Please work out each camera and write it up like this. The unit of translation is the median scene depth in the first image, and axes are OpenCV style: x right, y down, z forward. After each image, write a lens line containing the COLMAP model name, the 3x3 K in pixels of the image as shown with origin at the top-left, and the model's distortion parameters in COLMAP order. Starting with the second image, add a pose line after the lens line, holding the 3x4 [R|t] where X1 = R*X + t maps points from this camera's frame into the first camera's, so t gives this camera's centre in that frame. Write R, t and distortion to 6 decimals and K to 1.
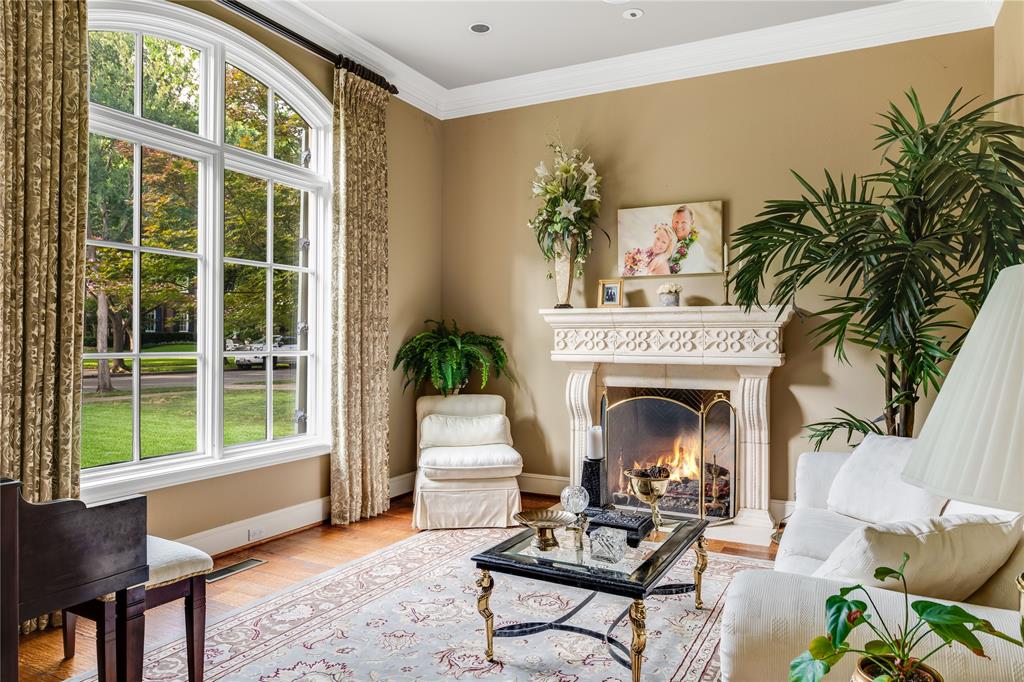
lens RADIAL K [[694.7, 0, 512.3], [0, 694.7, 338.3], [0, 0, 1]] dist [-0.003816, 0.000287]
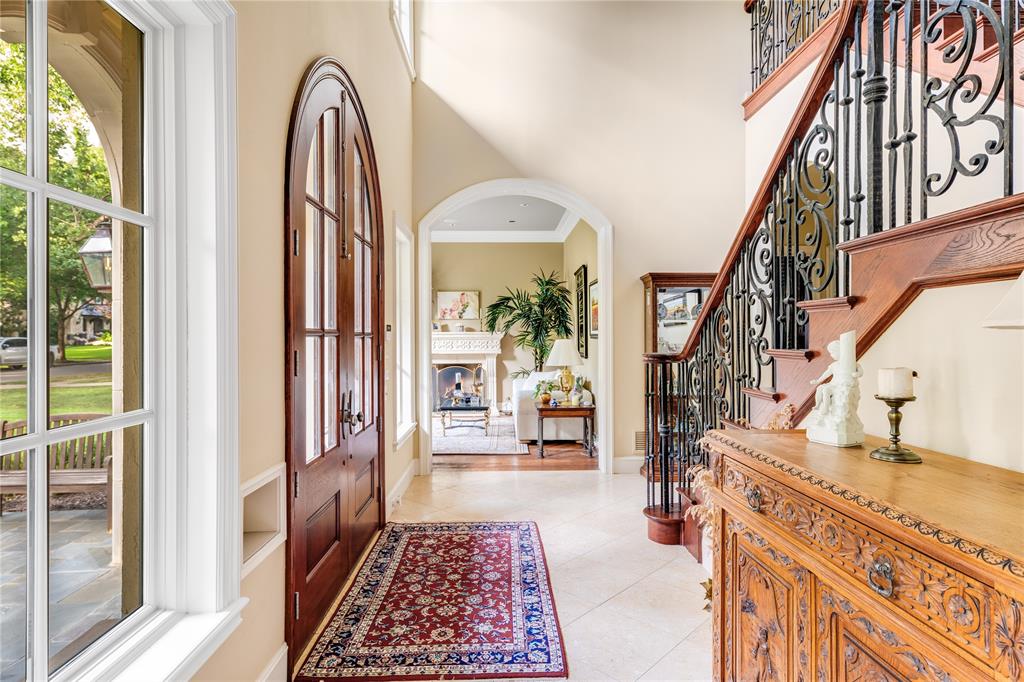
lens RADIAL K [[556.4, 0, 512.7], [0, 556.4, 340.3], [0, 0, 1]] dist [-0.002958, 0.000693]
pose [[0.877437, -0.007139, 0.479638, -0.623878], [0.004713, 0.999969, 0.006260, -0.026185], [-0.479668, -0.003232, 0.877444, -0.958853]]
